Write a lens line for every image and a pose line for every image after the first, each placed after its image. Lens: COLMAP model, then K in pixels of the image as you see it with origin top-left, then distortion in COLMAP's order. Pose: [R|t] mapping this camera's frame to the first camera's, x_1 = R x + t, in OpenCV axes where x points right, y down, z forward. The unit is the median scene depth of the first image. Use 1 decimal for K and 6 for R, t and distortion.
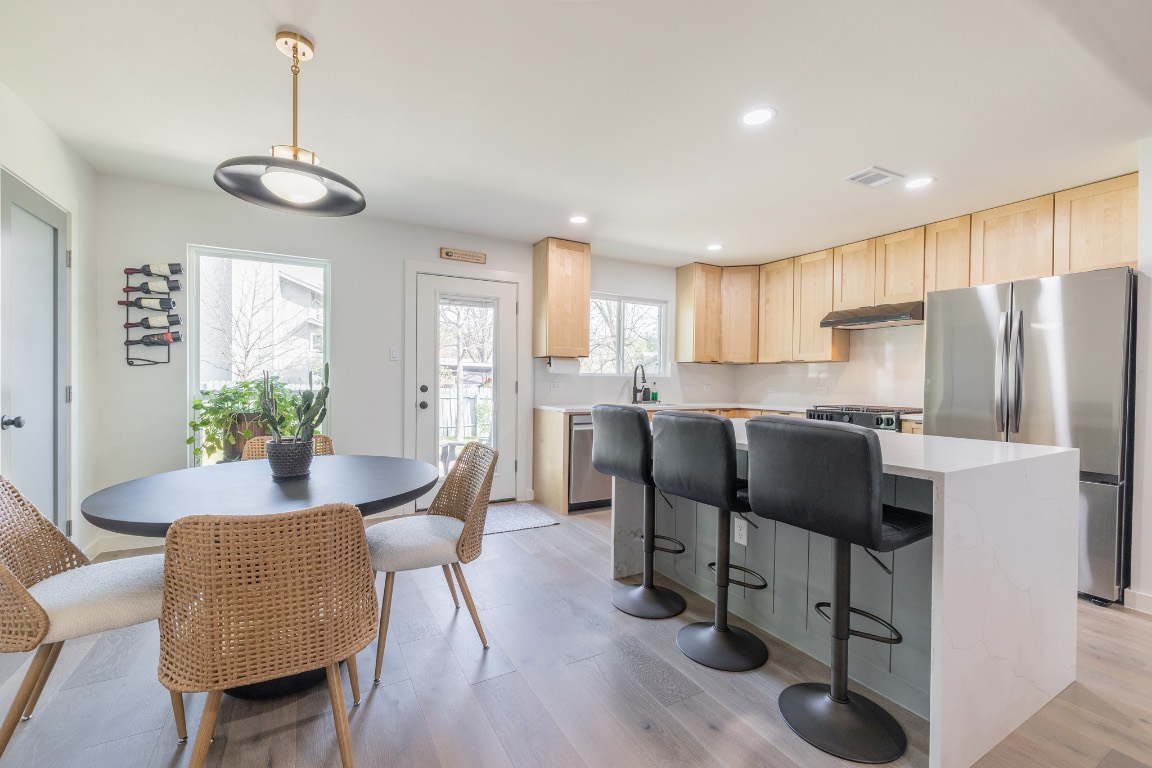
lens RADIAL K [[485.7, 0, 568.8], [0, 485.7, 386.0], [0, 0, 1]] dist [0.001706, 0.001036]
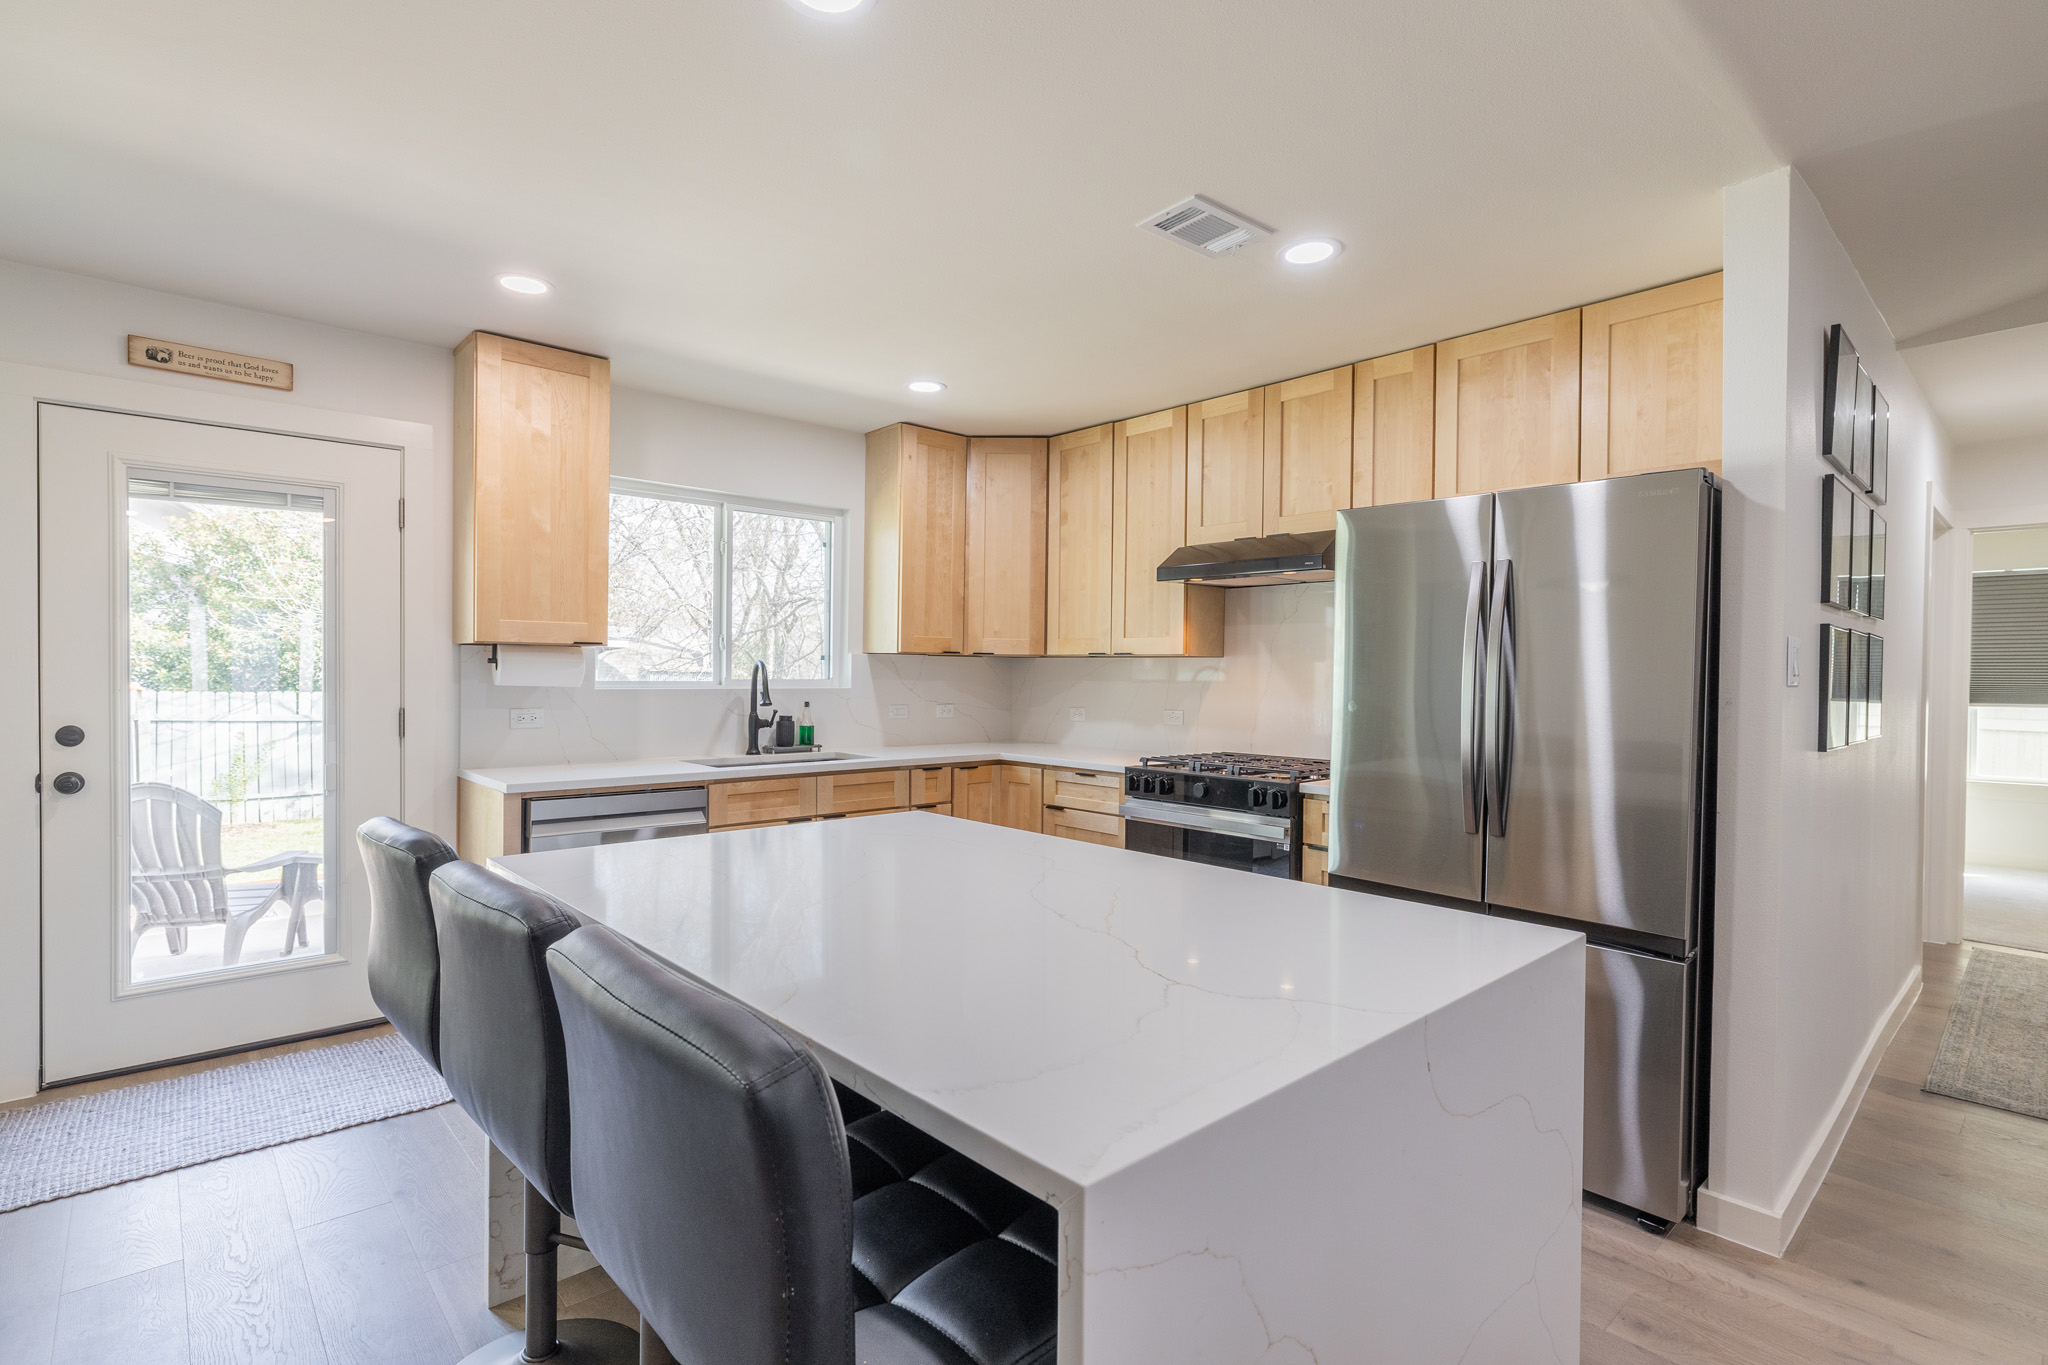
lens RADIAL K [[974.6, 0, 1019.6], [0, 974.6, 680.2], [0, 0, 1]] dist [-0.005290, 0.001331]
pose [[0.975576, -0.002433, 0.219649, 0.215404], [0.002382, 0.999997, 0.000496, -0.033149], [-0.219650, 0.000039, 0.975579, 0.170693]]
